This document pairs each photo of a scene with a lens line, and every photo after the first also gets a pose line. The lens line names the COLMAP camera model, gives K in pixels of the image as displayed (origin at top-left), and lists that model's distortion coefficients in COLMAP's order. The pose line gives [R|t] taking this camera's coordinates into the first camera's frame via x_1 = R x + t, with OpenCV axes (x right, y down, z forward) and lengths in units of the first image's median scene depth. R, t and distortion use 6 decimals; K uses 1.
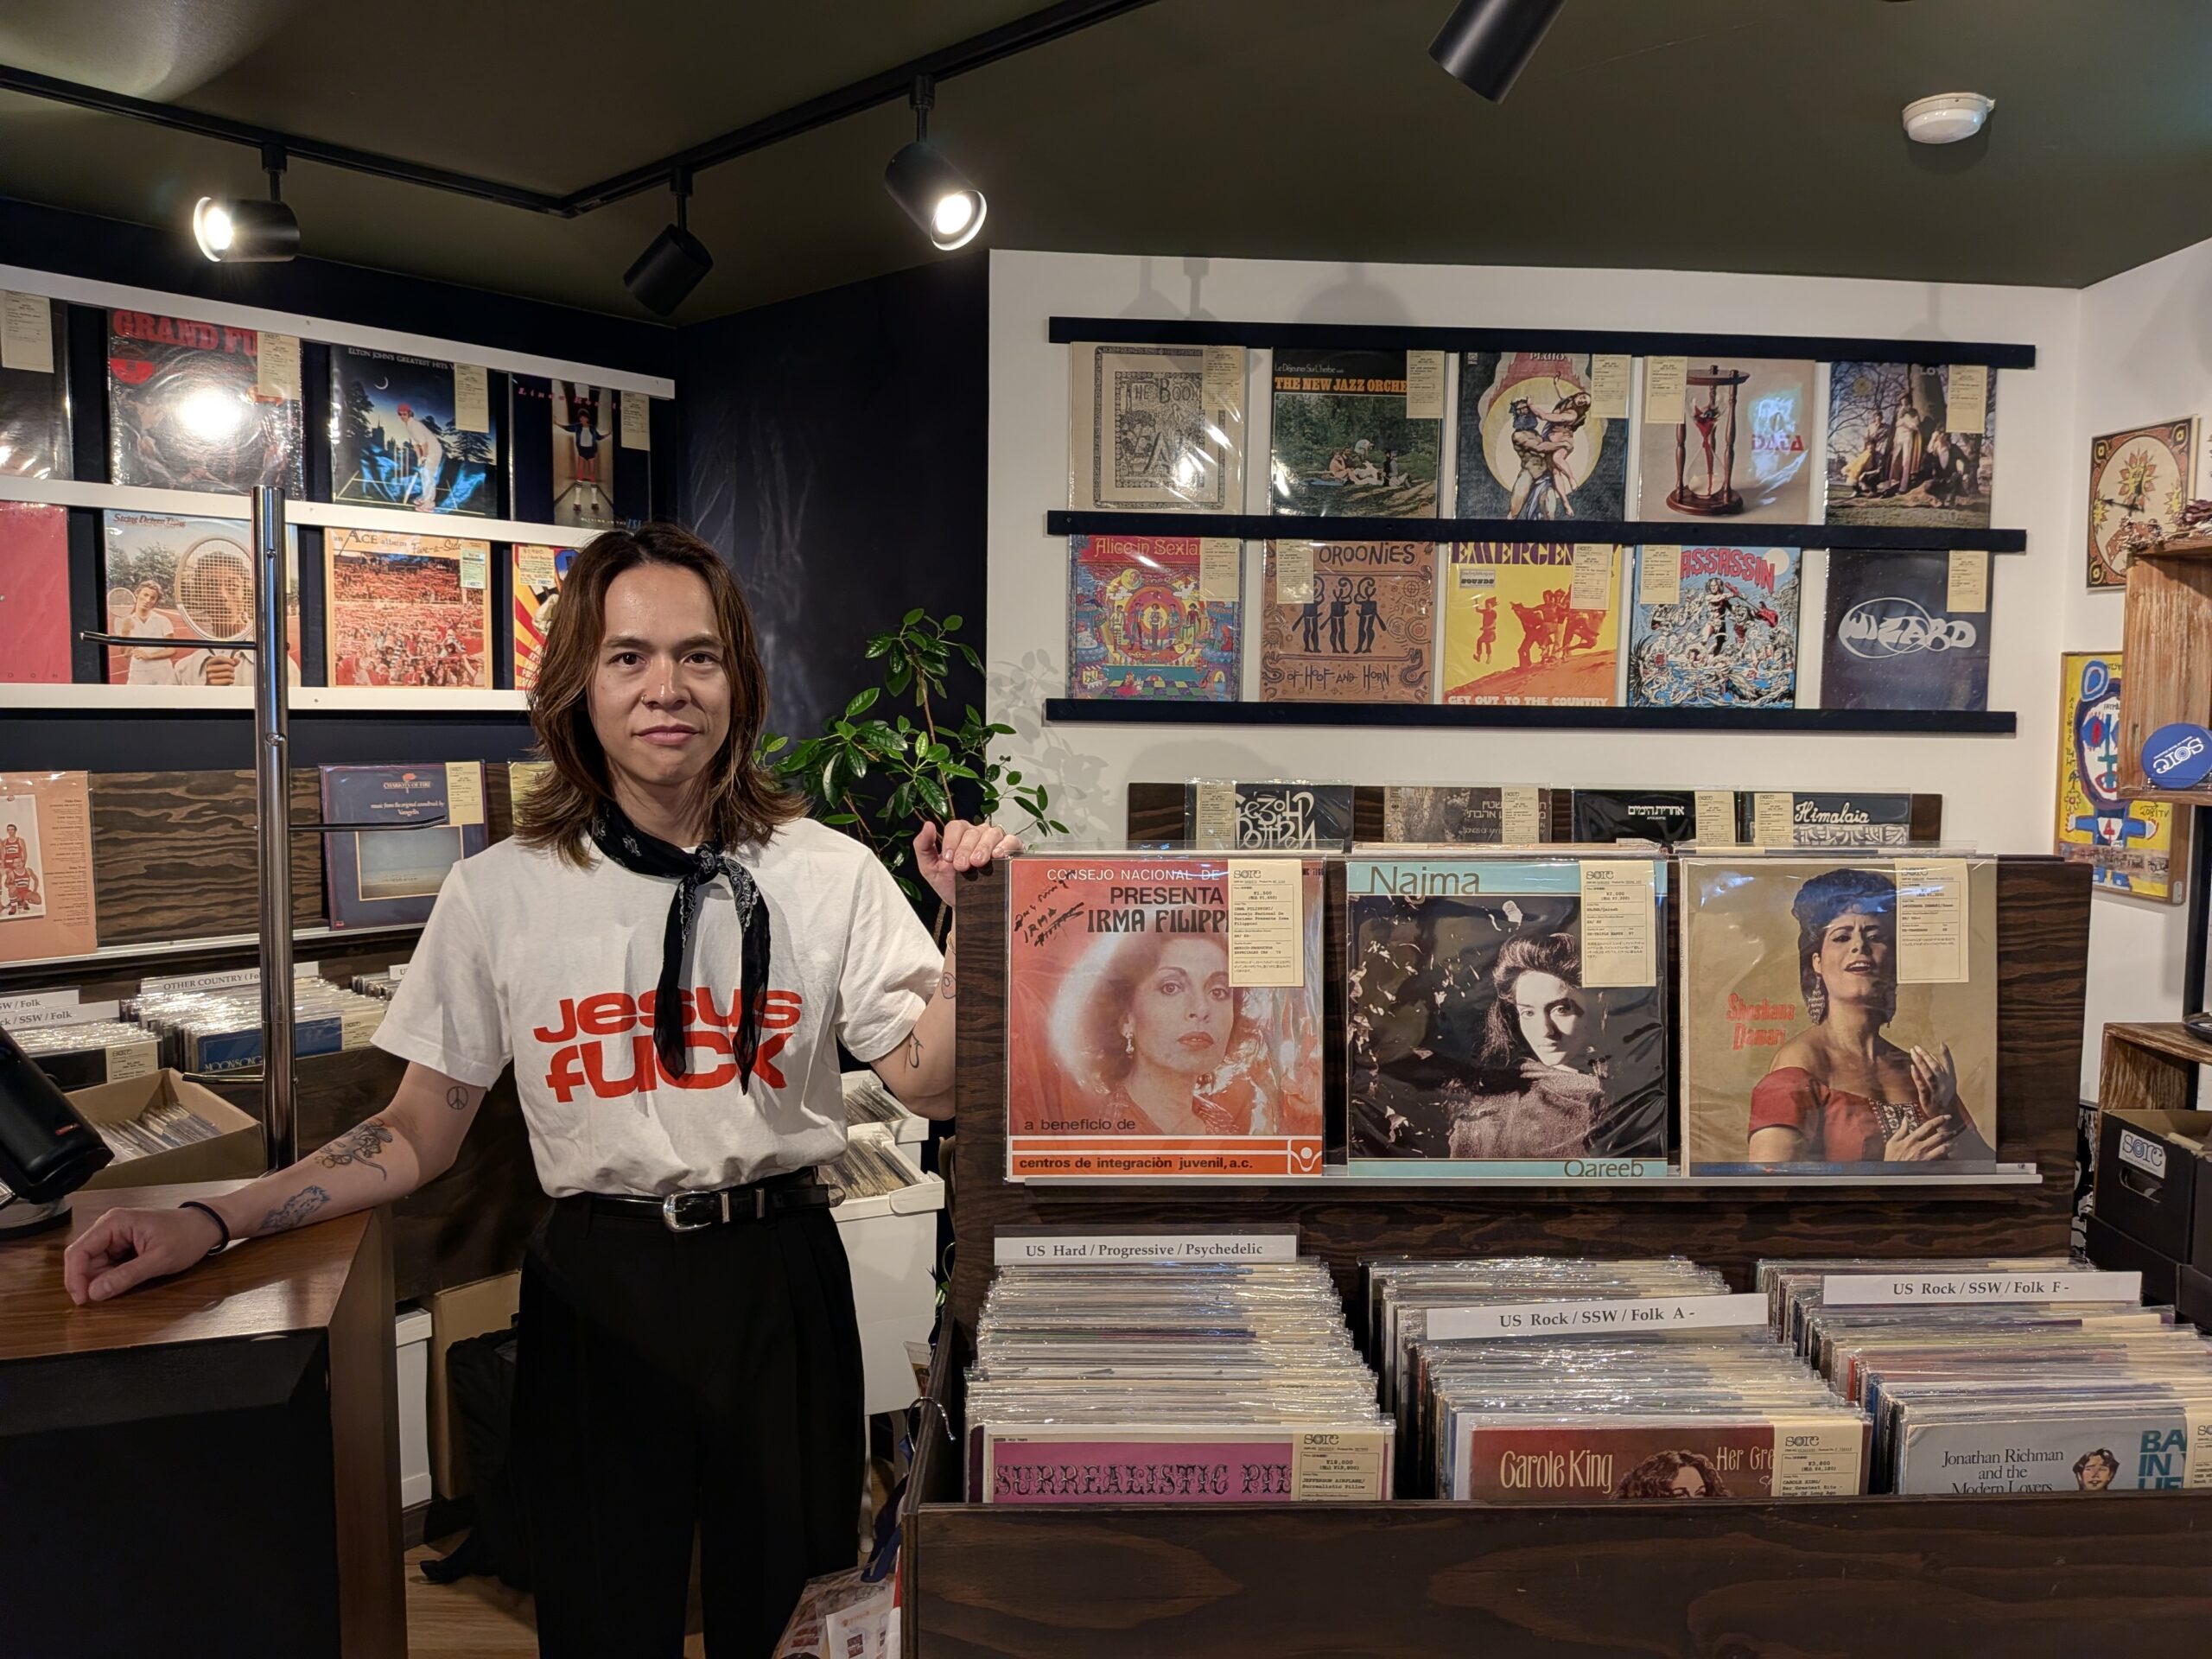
lens RADIAL K [[1676.0, 0, 1100.7], [0, 1676.0, 847.9], [0, 0, 1]] dist [0.000060, -0.033236]
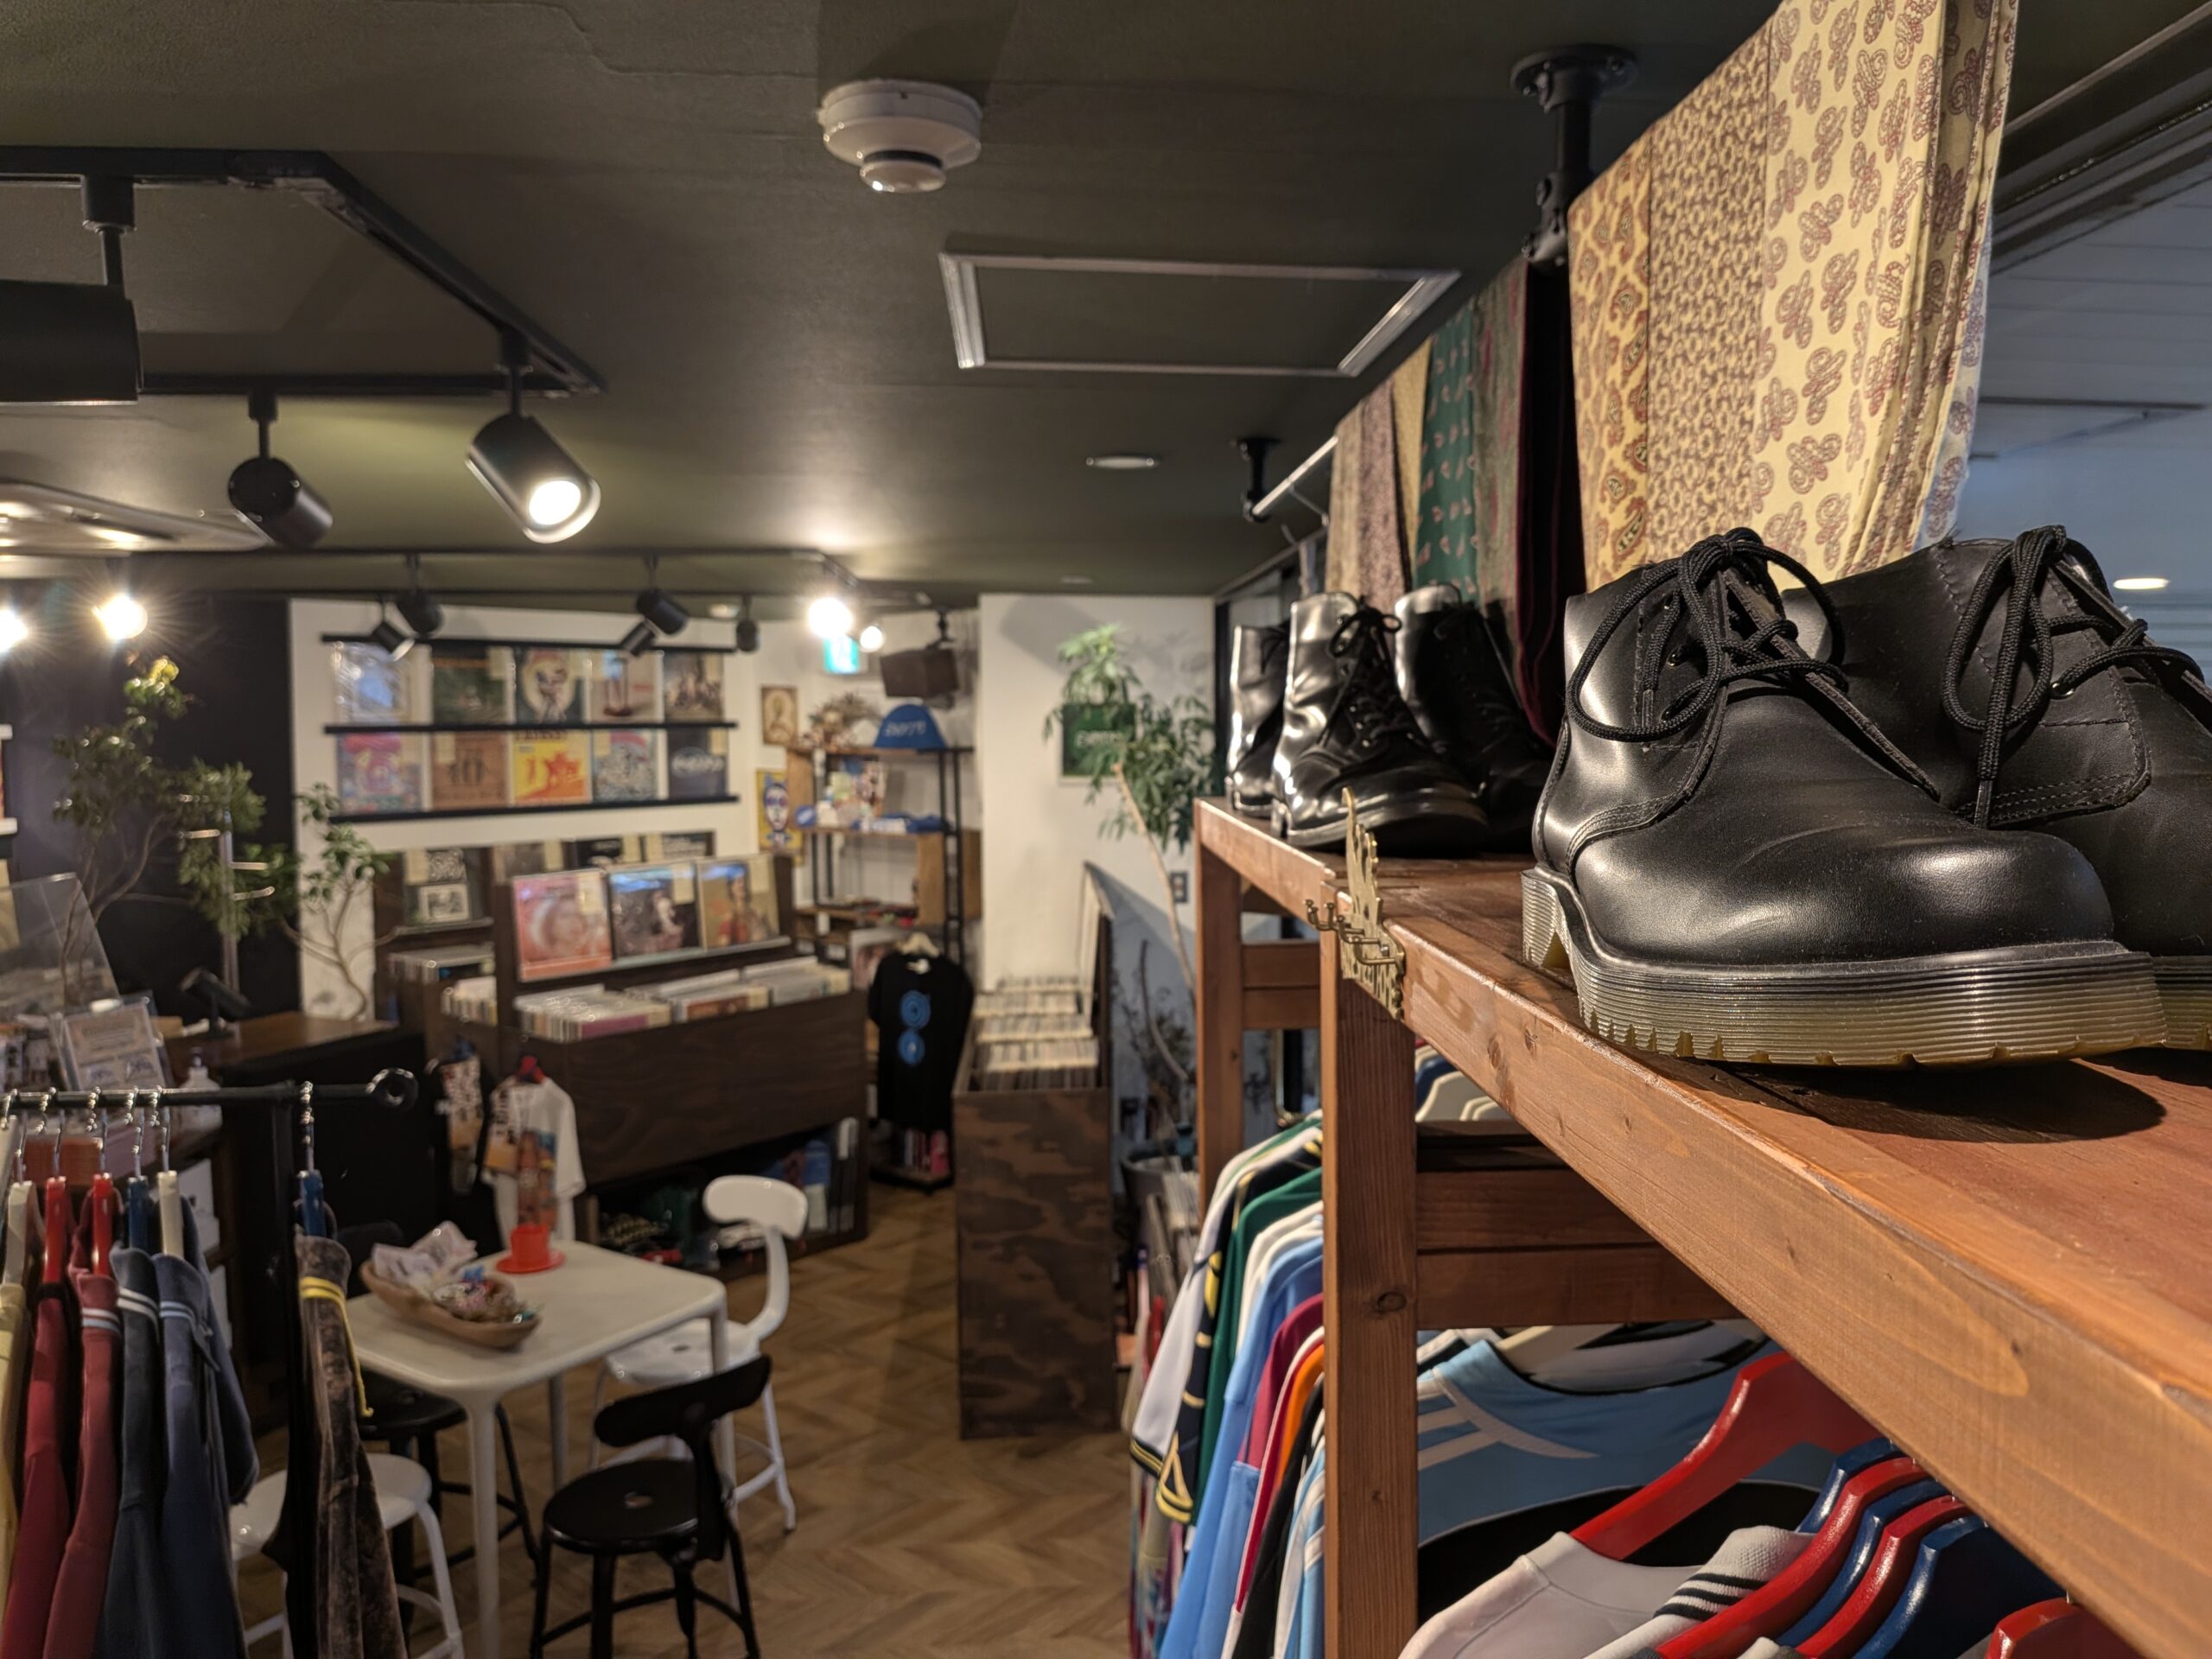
lens RADIAL K [[1676.0, 0, 1106.5], [0, 1676.0, 830.8], [0, 0, 1]] dist [0.000060, -0.033236]
pose [[0.709636, -0.073083, 0.700768, -0.803849], [0.080622, 0.996496, 0.022282, -0.038966], [-0.699940, 0.040685, 0.713042, -1.137849]]
